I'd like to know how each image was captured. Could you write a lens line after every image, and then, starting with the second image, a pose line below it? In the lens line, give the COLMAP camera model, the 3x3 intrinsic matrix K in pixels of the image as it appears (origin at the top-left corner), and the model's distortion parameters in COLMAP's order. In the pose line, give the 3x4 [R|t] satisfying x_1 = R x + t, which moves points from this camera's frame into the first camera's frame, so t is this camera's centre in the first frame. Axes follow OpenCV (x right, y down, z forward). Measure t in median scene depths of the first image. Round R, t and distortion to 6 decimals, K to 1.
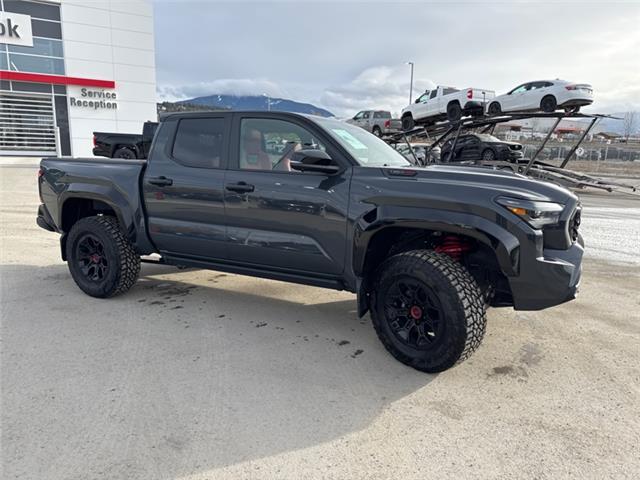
lens RADIAL K [[472.0, 0, 320.6], [0, 472.0, 242.1], [0, 0, 1]] dist [0.010302, -0.020692]
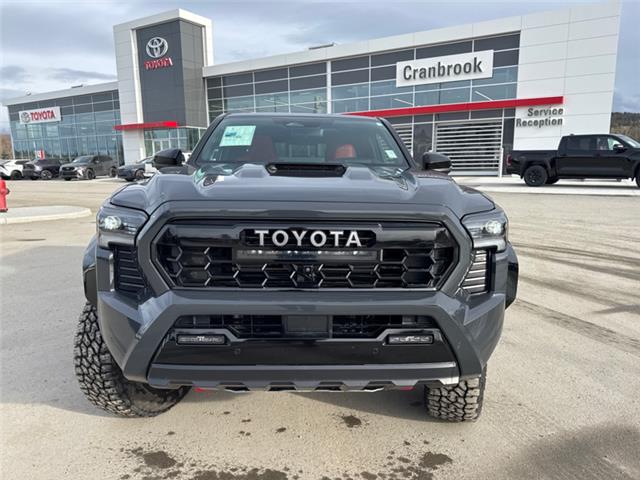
lens RADIAL K [[472.0, 0, 319.5], [0, 472.0, 240.8], [0, 0, 1]] dist [0.010302, -0.020692]
pose [[0.447662, 0.107974, -0.887660, 0.225734], [-0.142602, 0.988599, 0.048335, -0.029563], [0.882759, 0.104944, 0.457956, 0.168117]]
